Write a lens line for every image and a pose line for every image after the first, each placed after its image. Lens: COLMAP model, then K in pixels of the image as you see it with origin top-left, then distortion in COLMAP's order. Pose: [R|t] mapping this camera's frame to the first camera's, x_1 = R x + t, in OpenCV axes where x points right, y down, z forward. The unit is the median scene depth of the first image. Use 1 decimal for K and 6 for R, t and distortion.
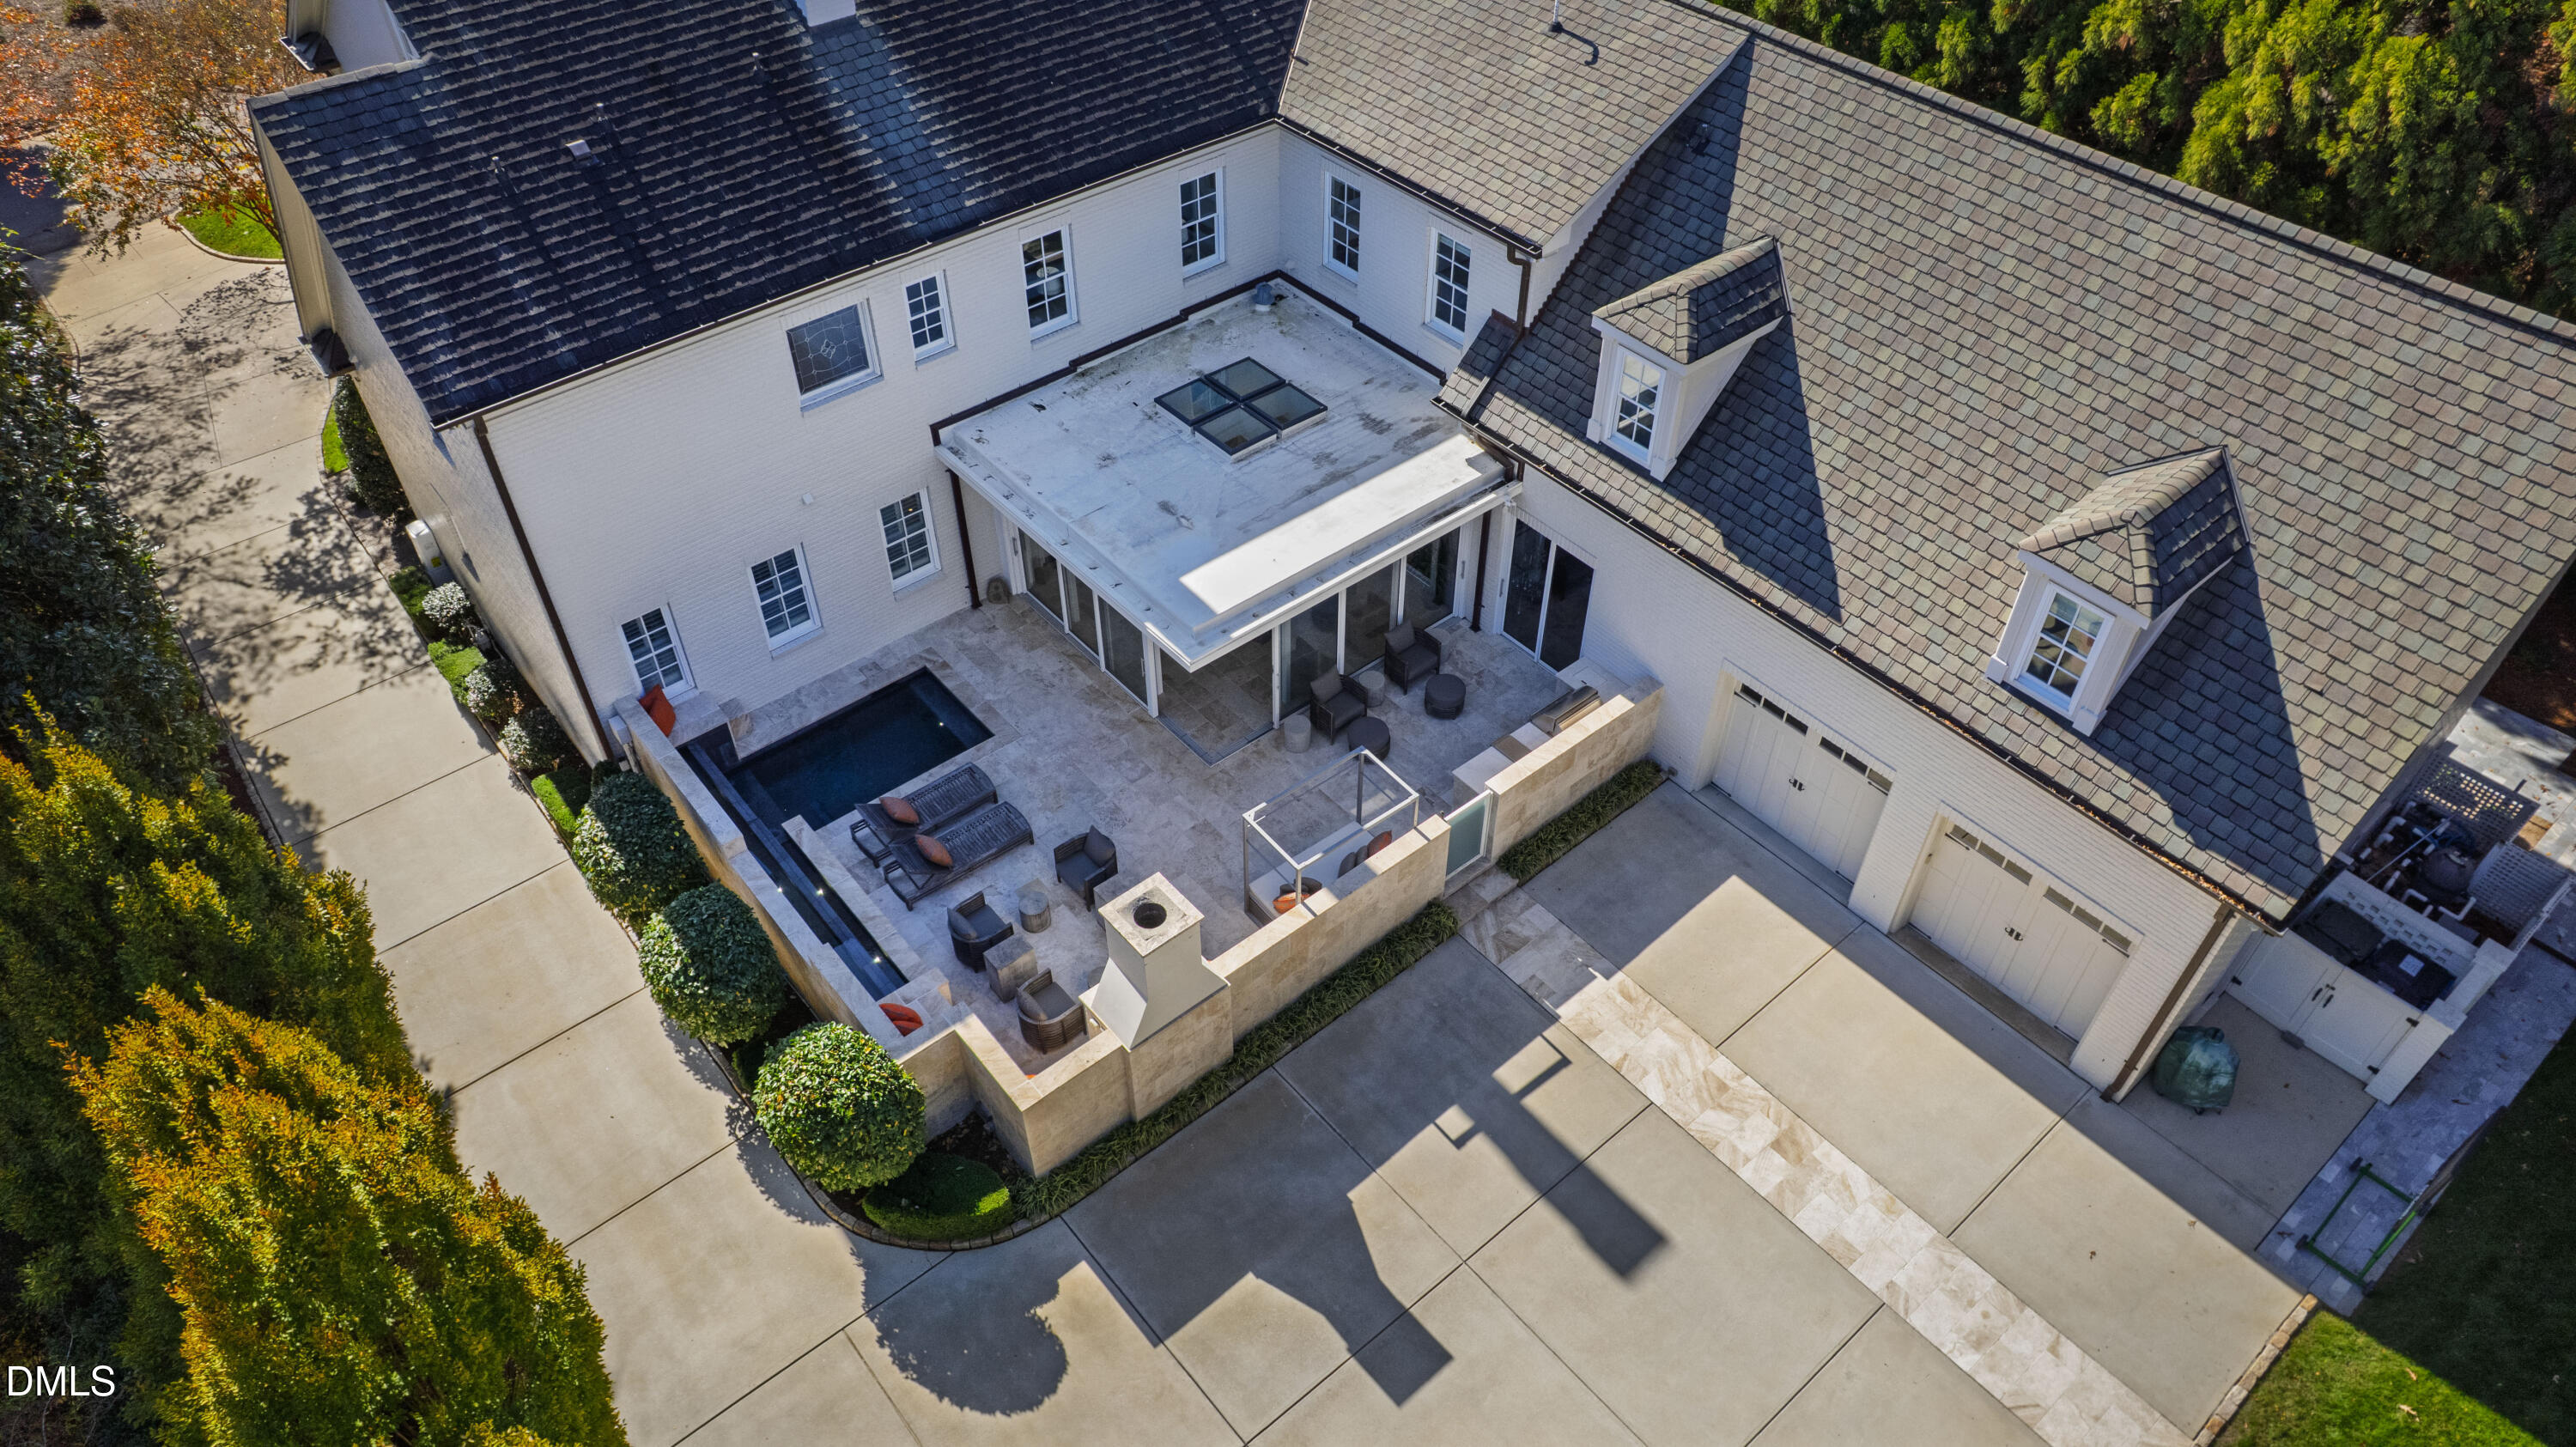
lens RADIAL K [[1644.8, 0, 1296.4], [0, 1644.8, 714.6], [0, 0, 1]] dist [-0.017876, 0.005449]
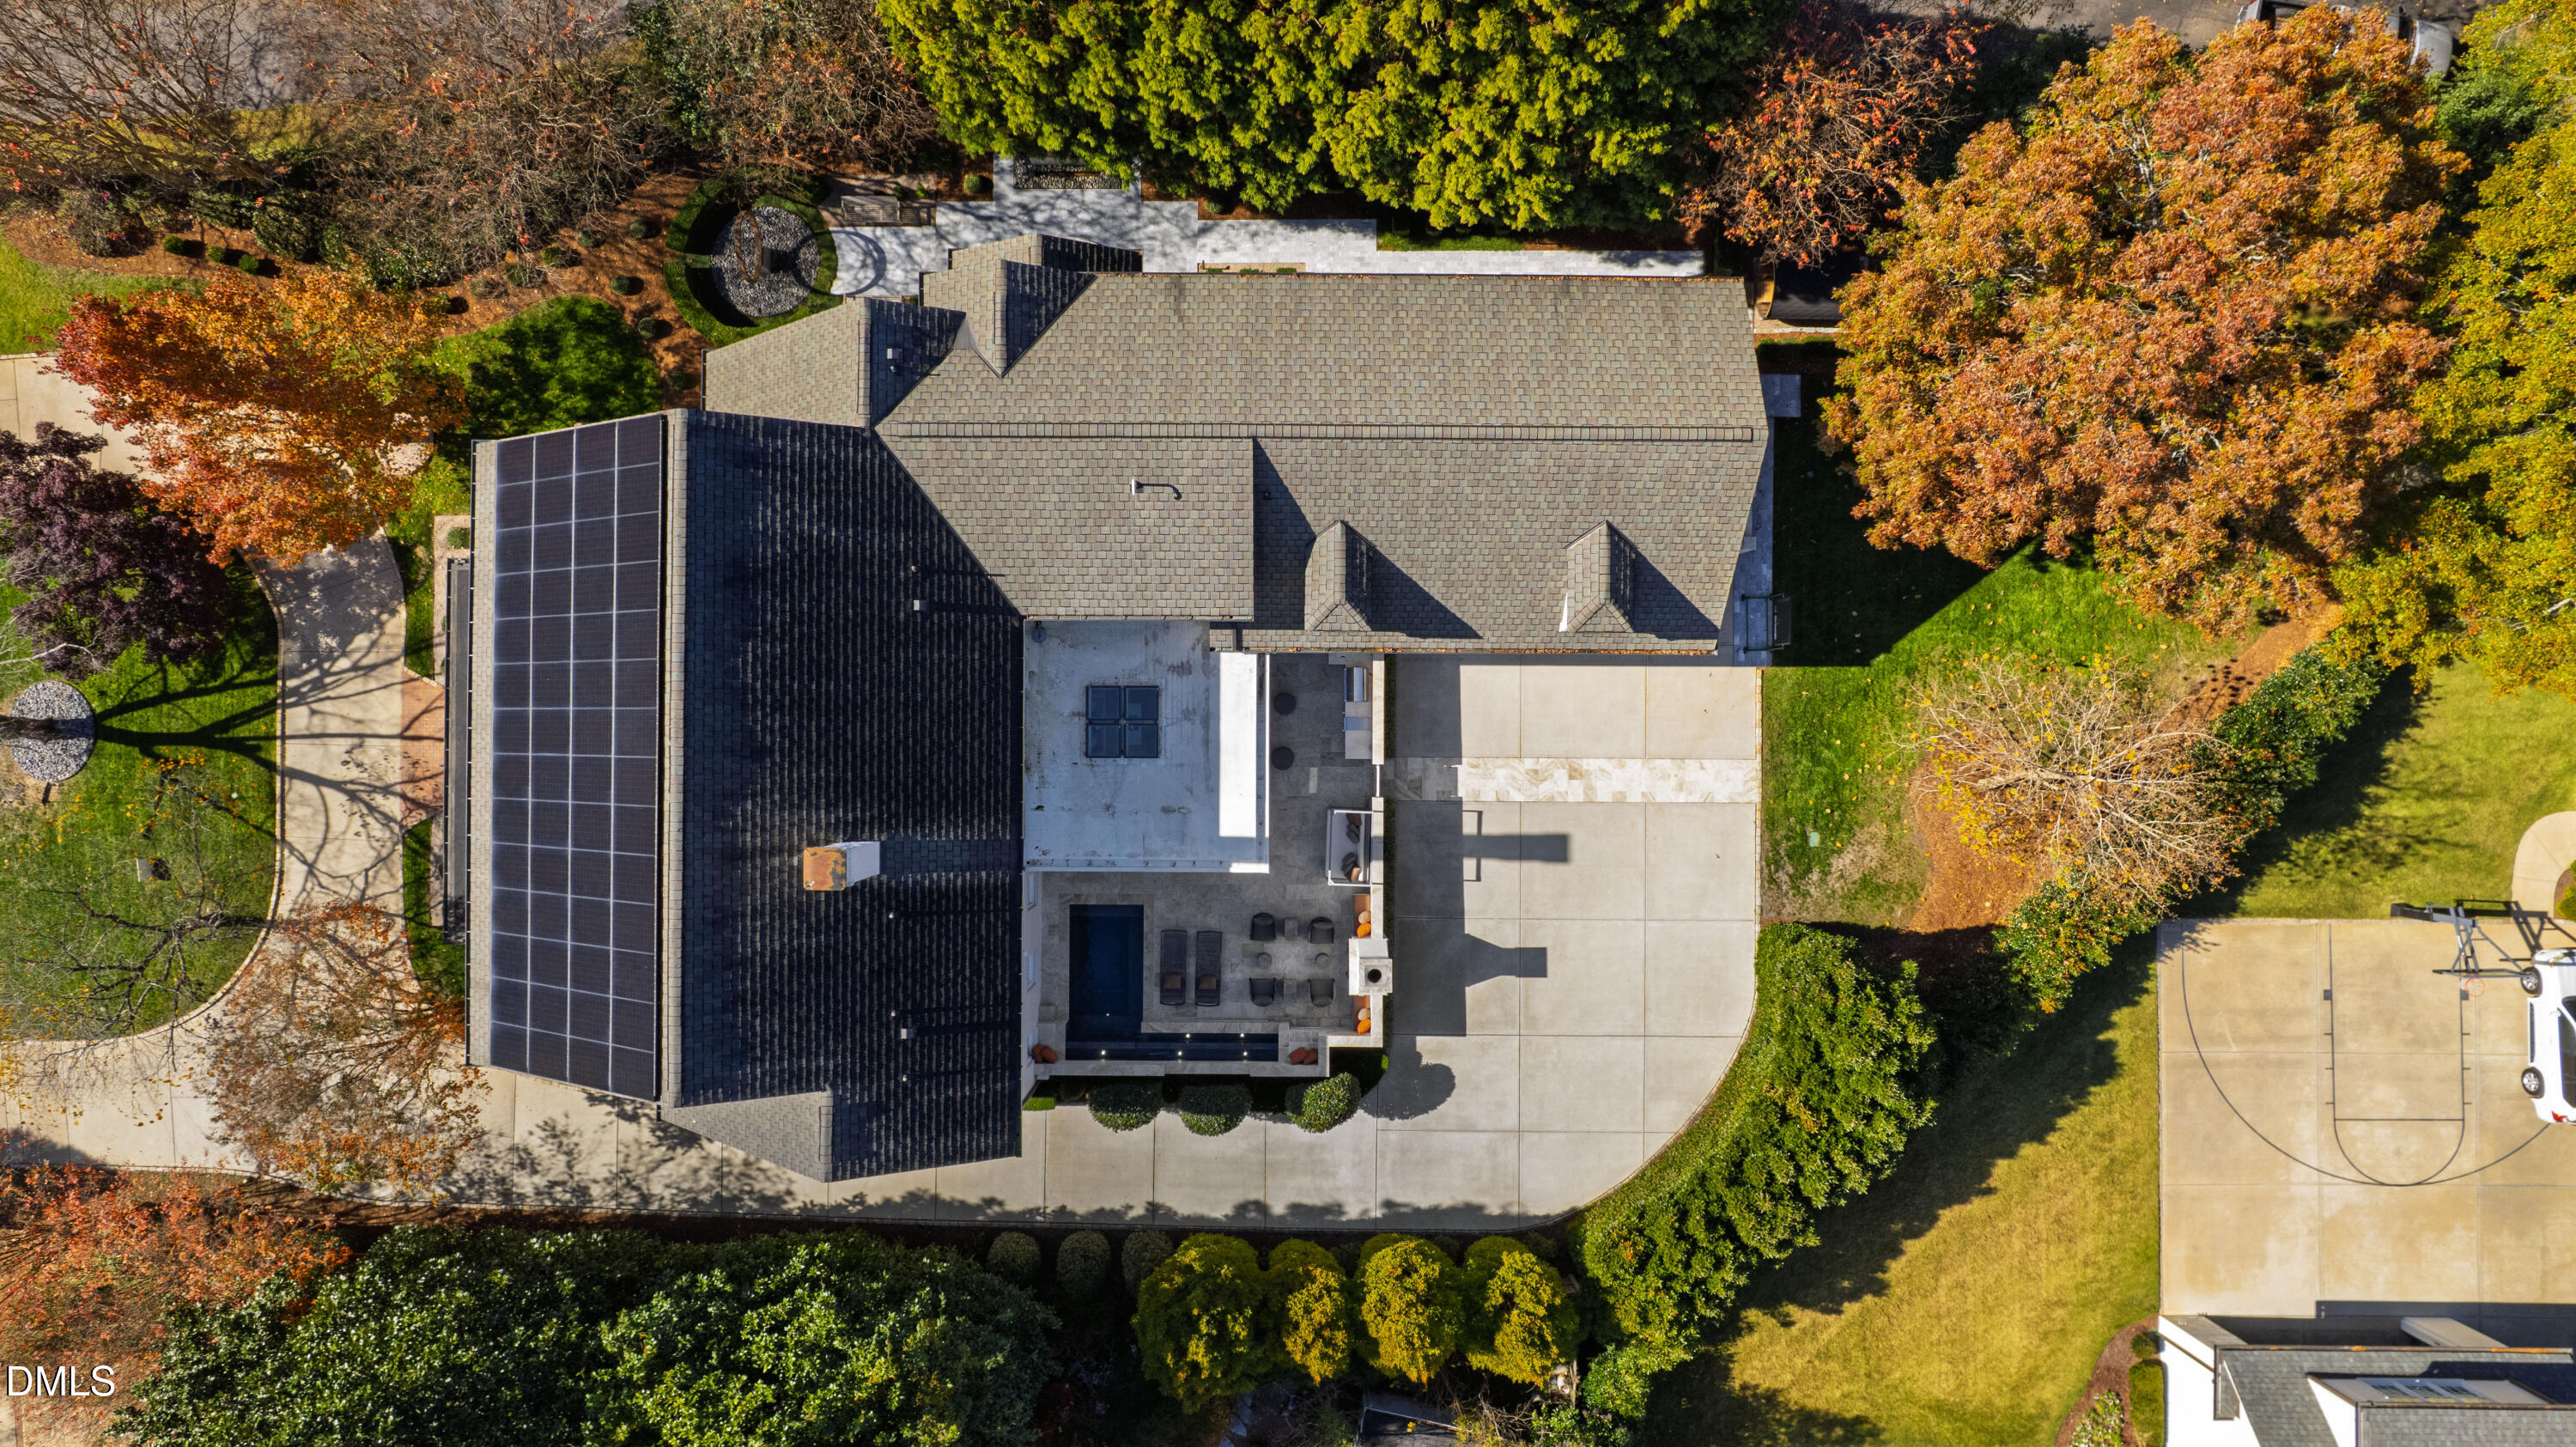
lens RADIAL K [[1587.5, 0, 1292.7], [0, 1587.5, 727.0], [0, 0, 1]] dist [-0.028016, 0.023318]
pose [[0.645492, -0.763737, 0.006785, 0.073534], [0.532232, 0.456166, 0.713191, -1.432856], [-0.547785, -0.456748, 0.700937, -0.282151]]
